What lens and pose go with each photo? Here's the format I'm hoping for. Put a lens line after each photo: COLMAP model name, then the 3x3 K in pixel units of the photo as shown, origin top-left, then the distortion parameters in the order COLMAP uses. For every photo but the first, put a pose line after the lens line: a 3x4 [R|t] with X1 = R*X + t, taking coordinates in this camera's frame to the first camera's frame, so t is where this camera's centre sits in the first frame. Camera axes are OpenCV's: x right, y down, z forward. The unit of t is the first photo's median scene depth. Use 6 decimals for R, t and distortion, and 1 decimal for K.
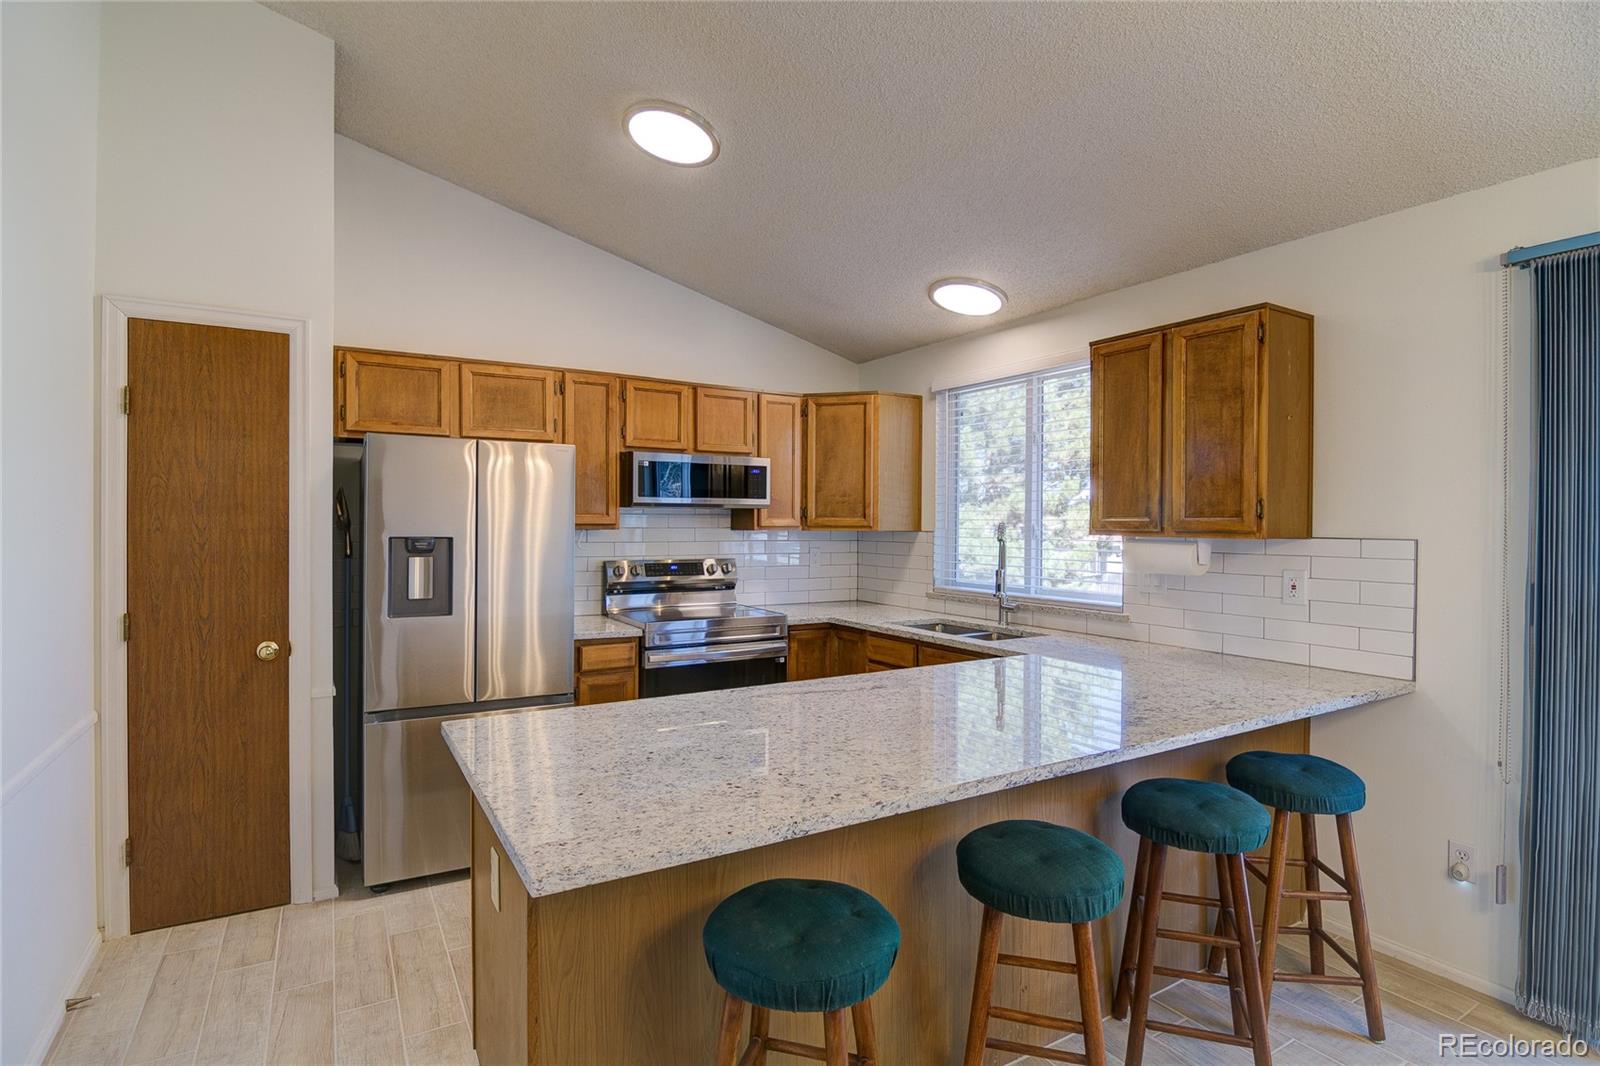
lens RADIAL K [[780.7, 0, 802.5], [0, 780.7, 528.8], [0, 0, 1]] dist [-0.004776, -0.010513]
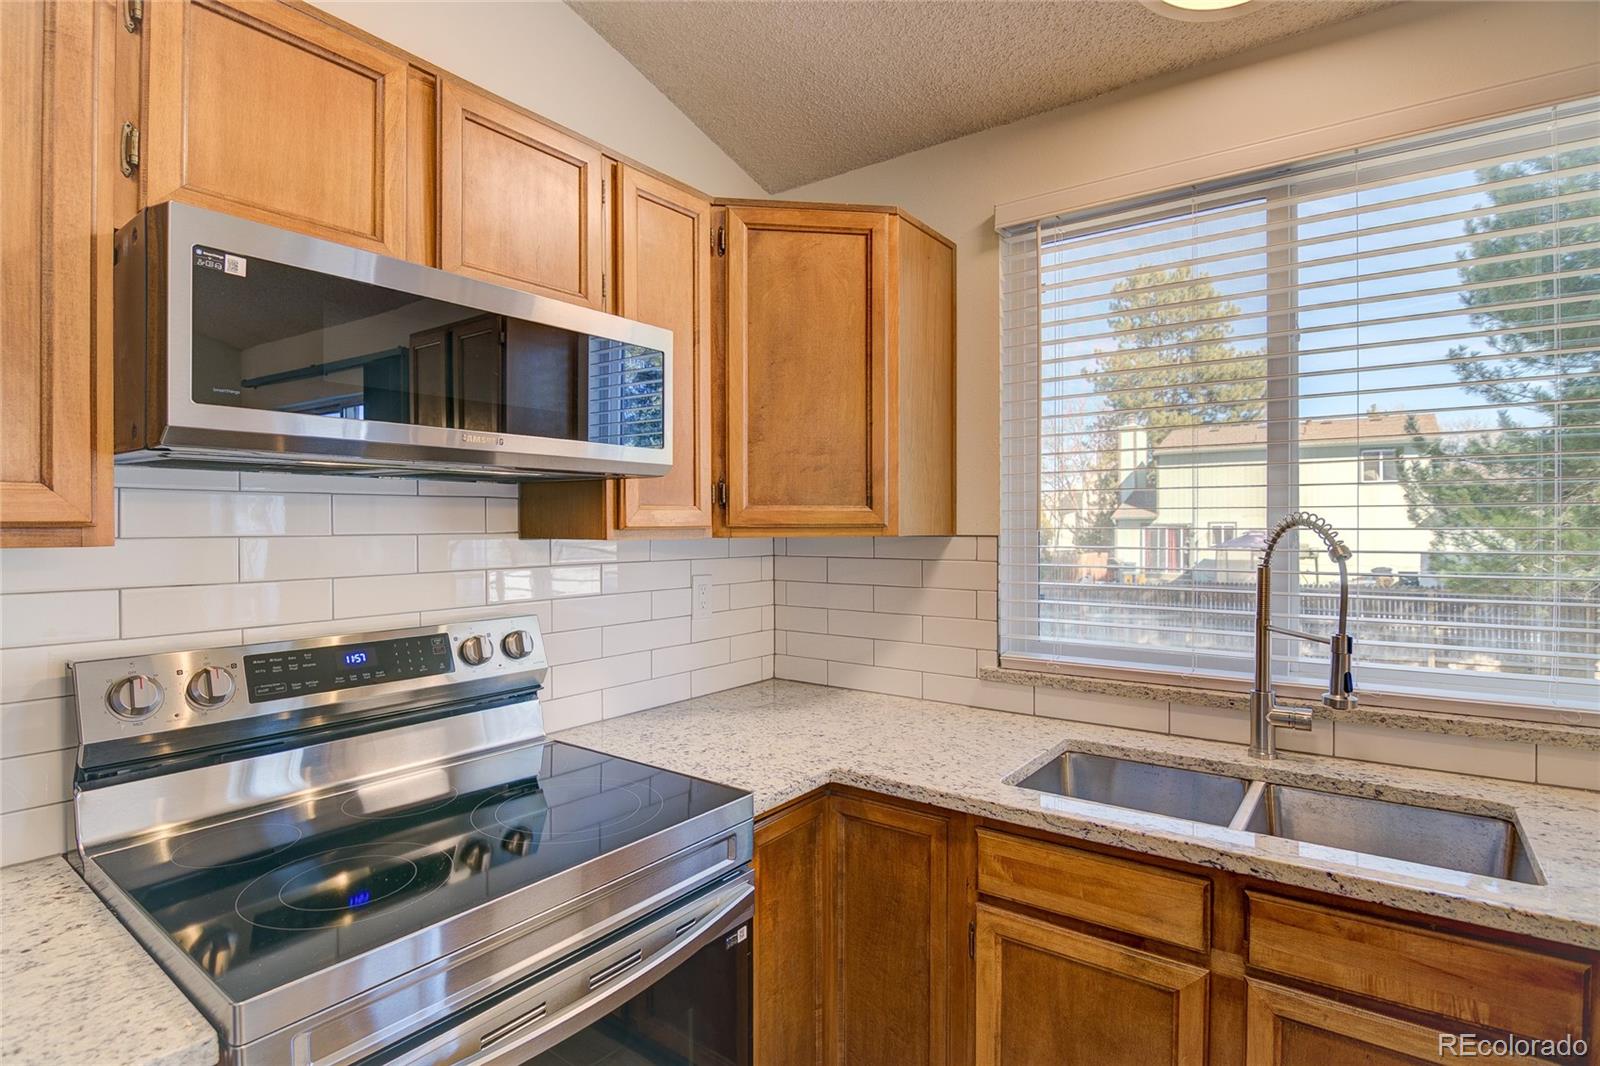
lens RADIAL K [[780.7, 0, 802.5], [0, 780.7, 528.8], [0, 0, 1]] dist [-0.004776, -0.010513]
pose [[0.927224, -0.010083, 0.374371, -0.125366], [0.011428, 0.999934, -0.001374, -0.001396], [-0.374332, 0.005552, 0.927278, 0.701597]]
